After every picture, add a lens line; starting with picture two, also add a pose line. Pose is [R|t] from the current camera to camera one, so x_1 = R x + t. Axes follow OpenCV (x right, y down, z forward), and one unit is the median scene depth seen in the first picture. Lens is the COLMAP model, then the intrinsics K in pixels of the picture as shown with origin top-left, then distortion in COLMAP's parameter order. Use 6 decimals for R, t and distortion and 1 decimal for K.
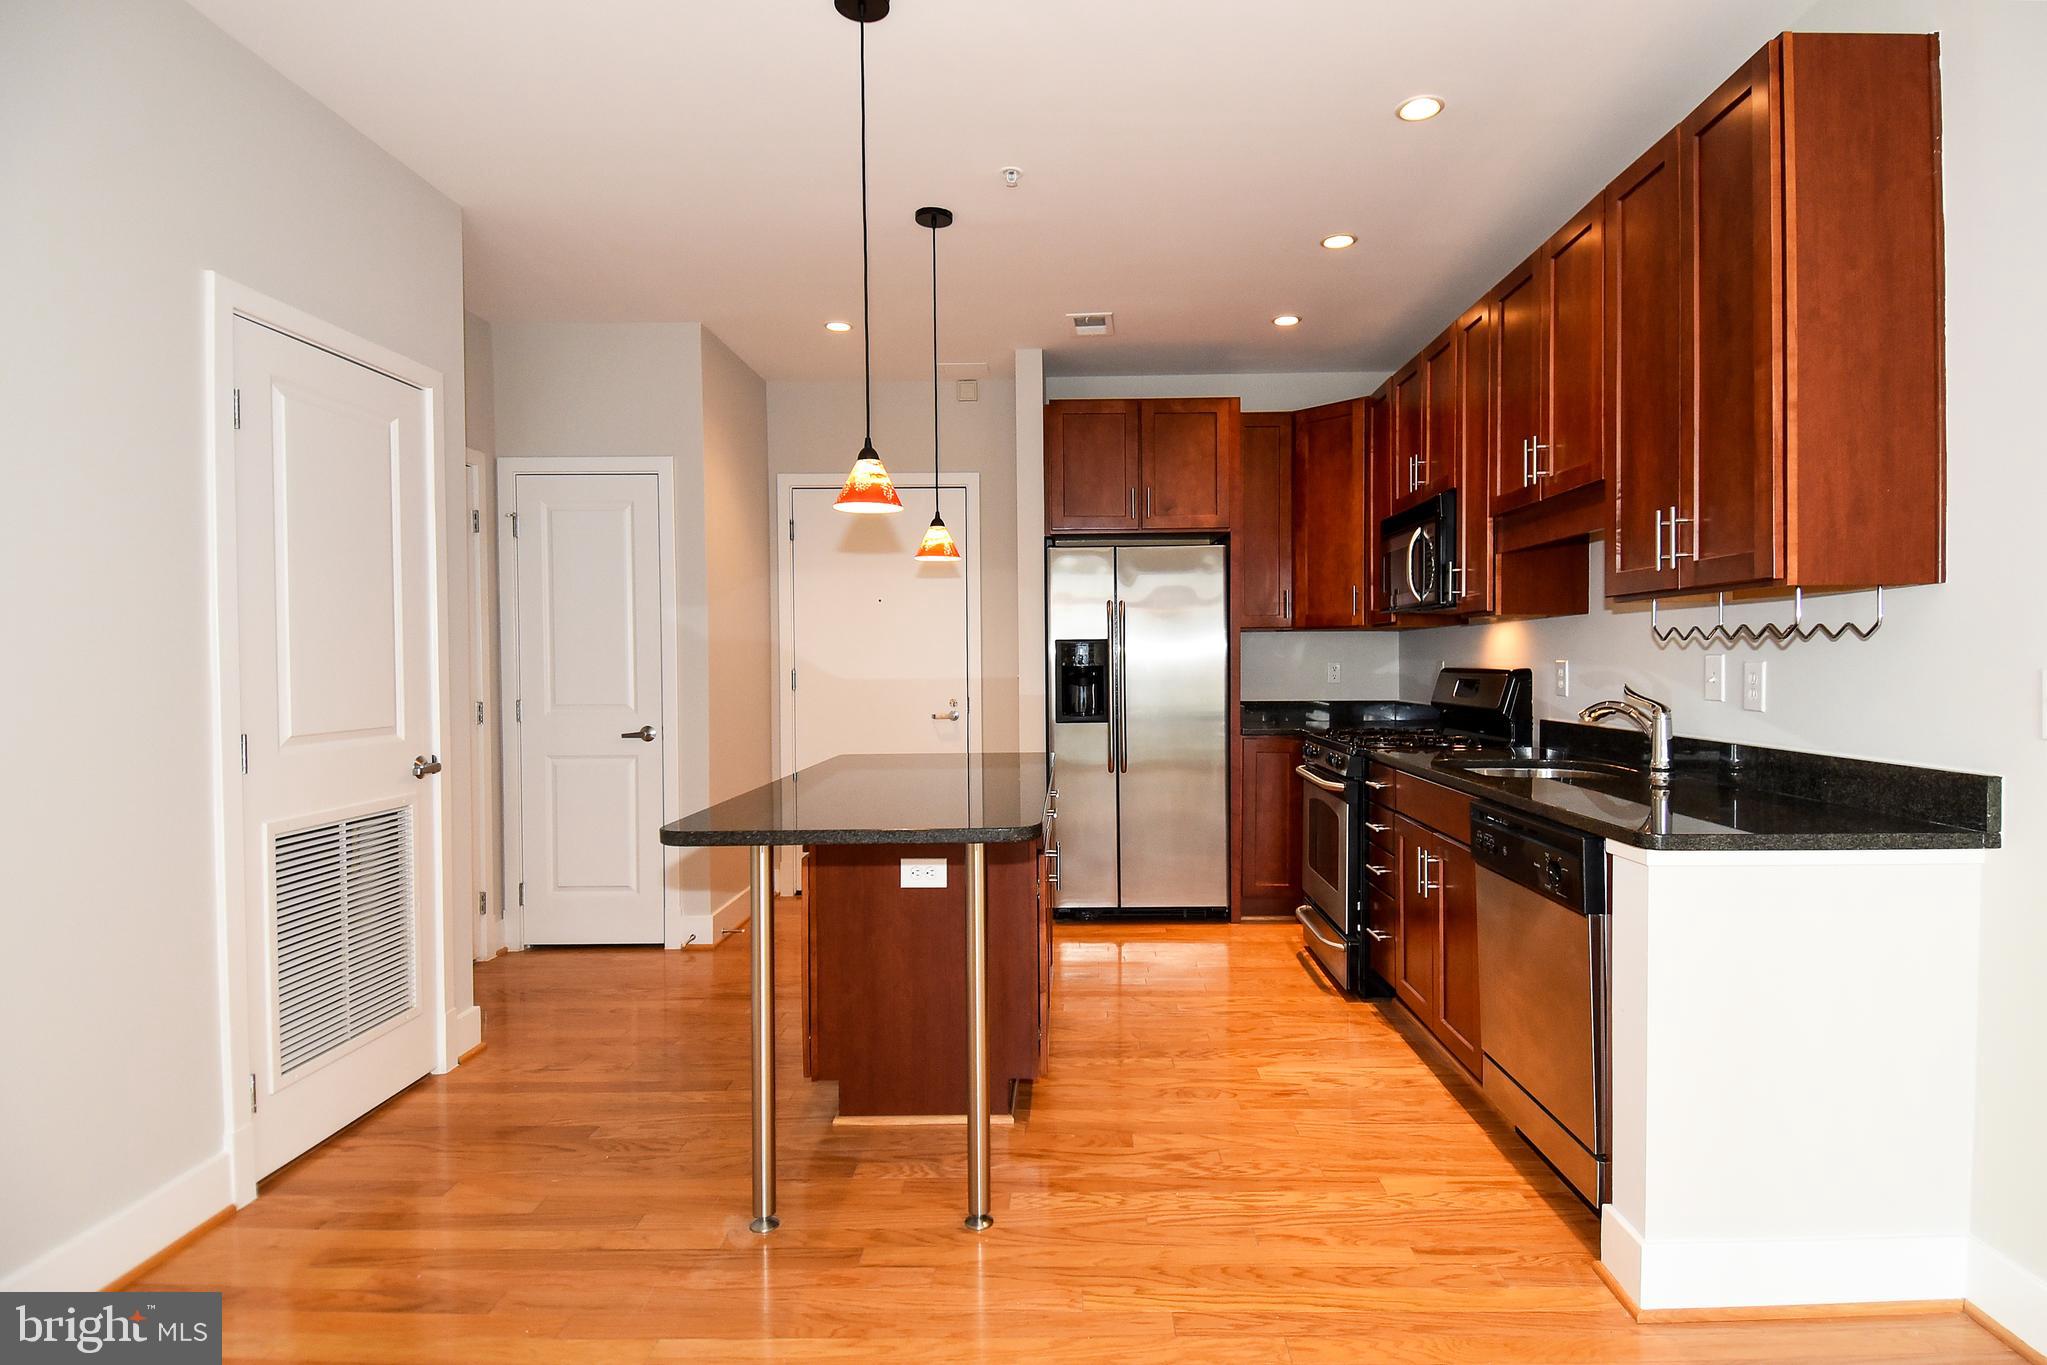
lens RADIAL K [[1066.6, 0, 1050.8], [0, 1066.6, 677.3], [0, 0, 1]] dist [0.042033, -0.040511]
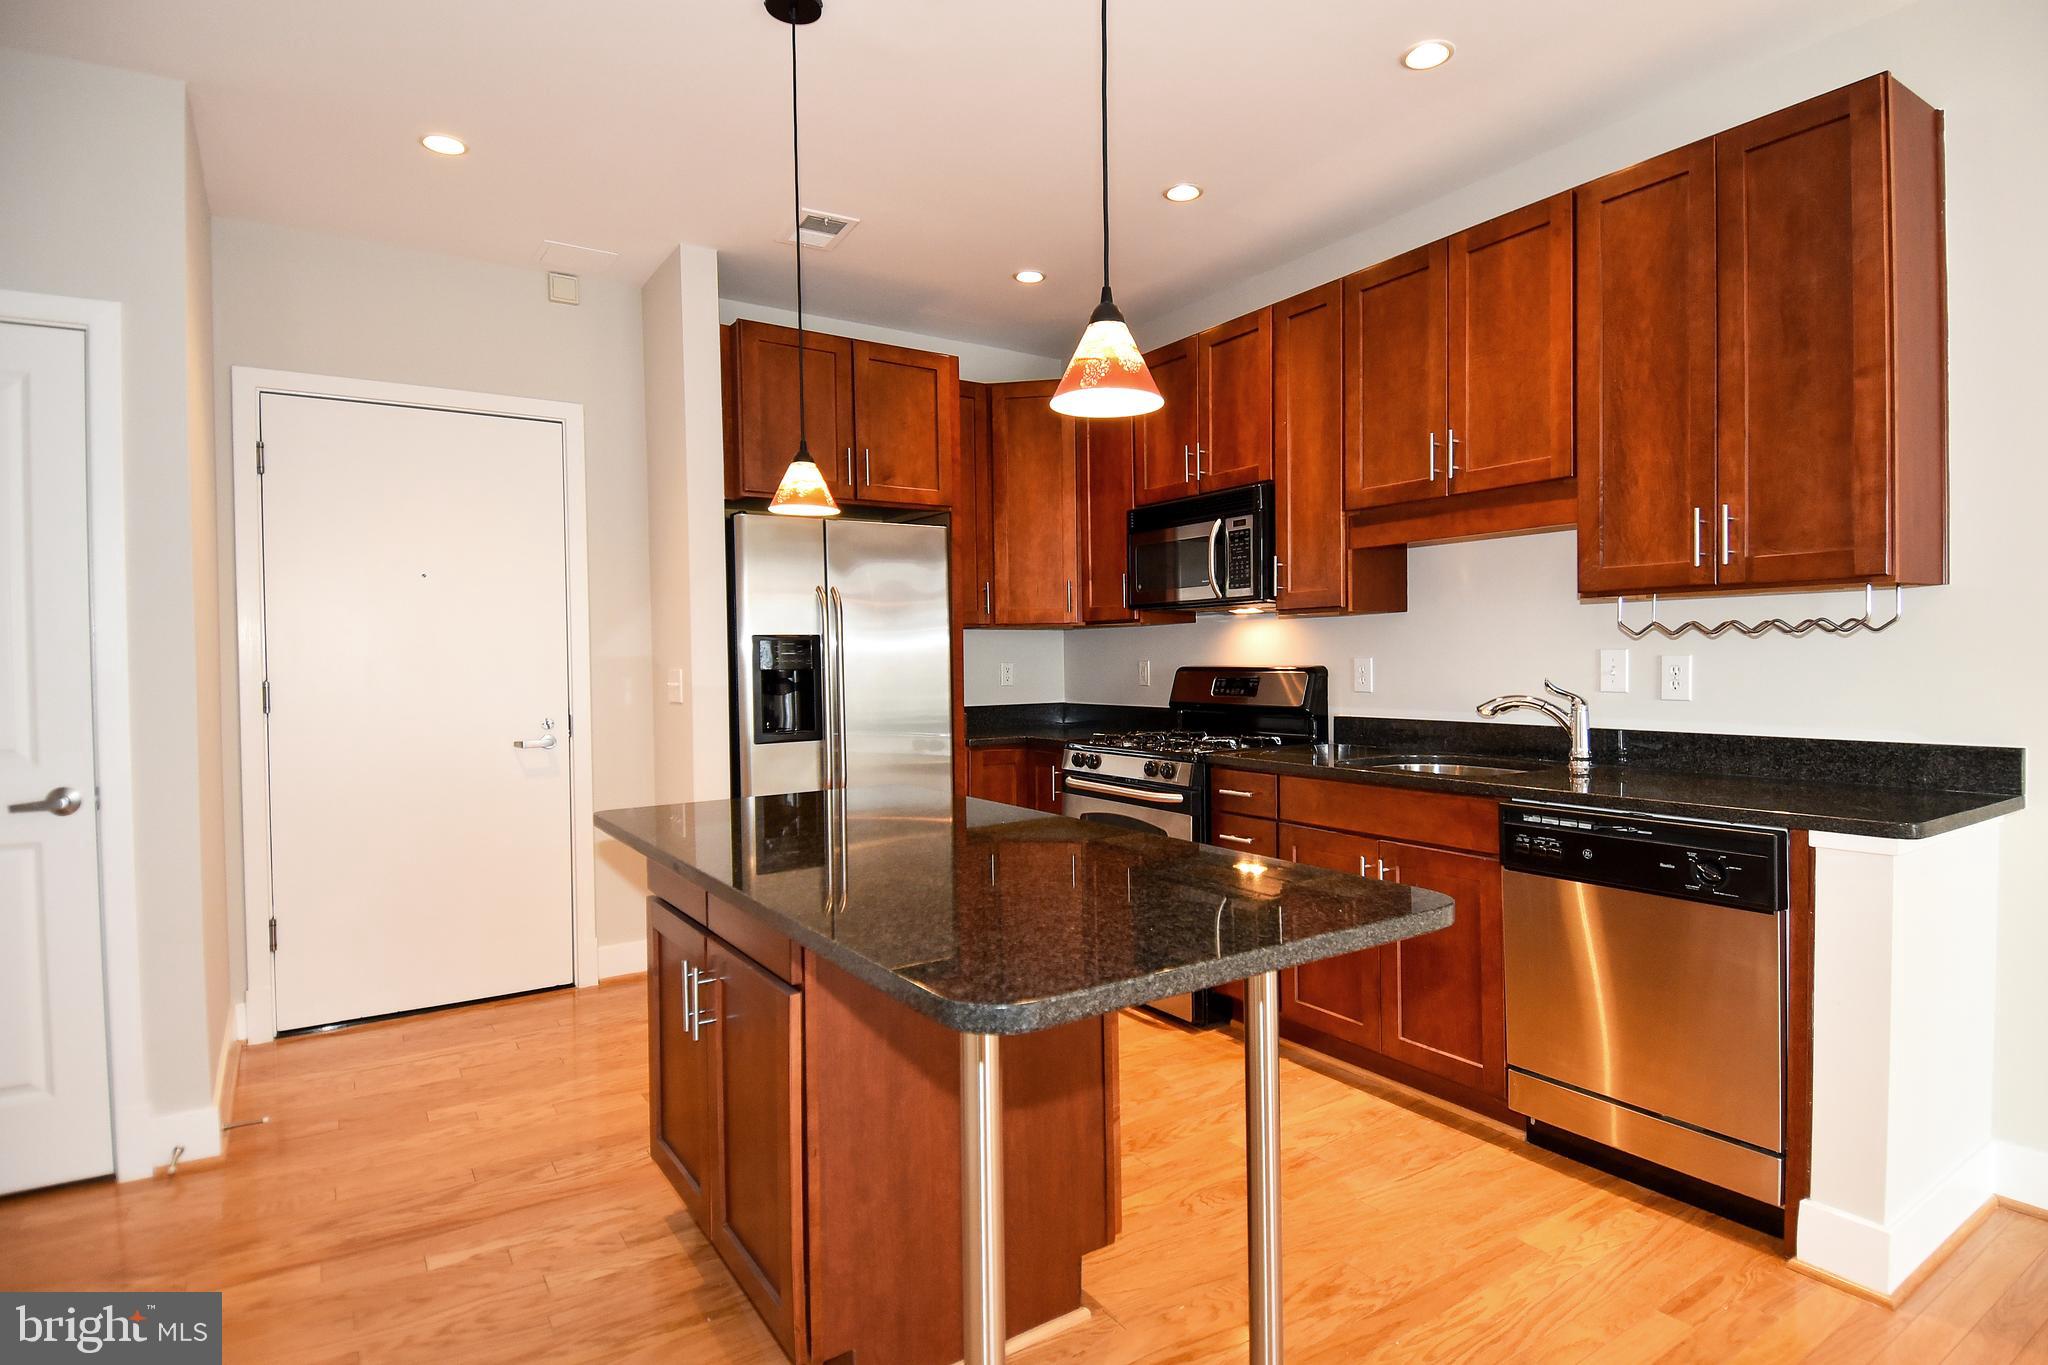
lens RADIAL K [[1067.1, 0, 1051.4], [0, 1067.1, 677.3], [0, 0, 1]] dist [0.042033, -0.040511]
pose [[0.818662, -0.014891, 0.574083, -0.344072], [0.017500, 0.999846, 0.000980, -0.002946], [-0.574009, 0.009244, 0.818797, 0.328630]]
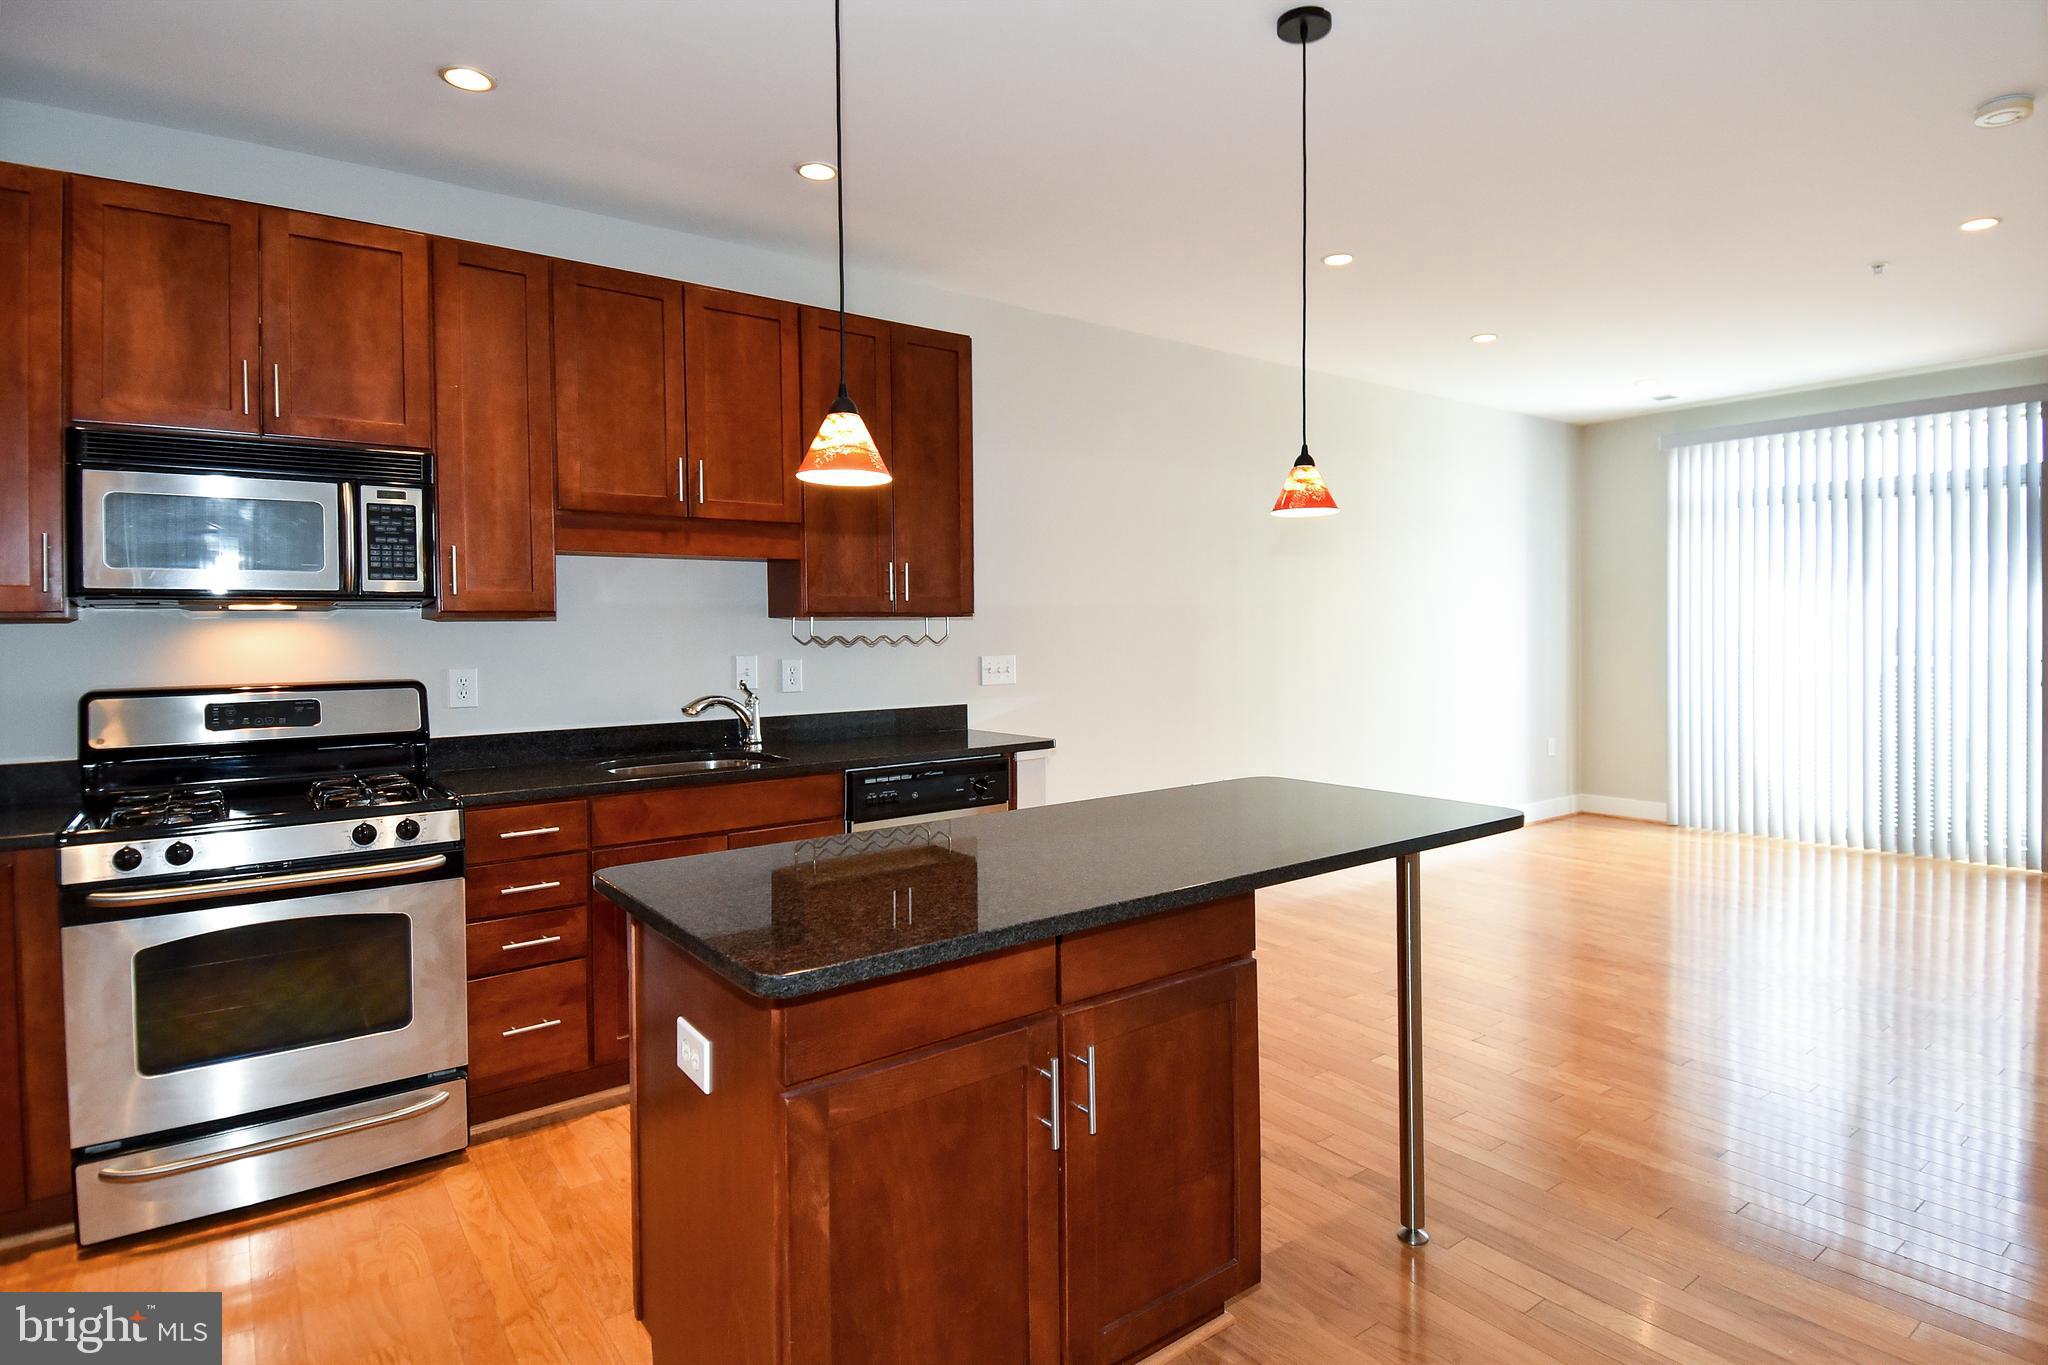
lens RADIAL K [[1059.8, 0, 1051.7], [0, 1059.8, 646.0], [0, 0, 1]] dist [0.041976, -0.040289]
pose [[-0.611089, 0.006494, 0.791535, -0.517550], [0.032823, 0.999314, 0.017142, -0.032604], [-0.790881, 0.036456, -0.610883, 1.133982]]
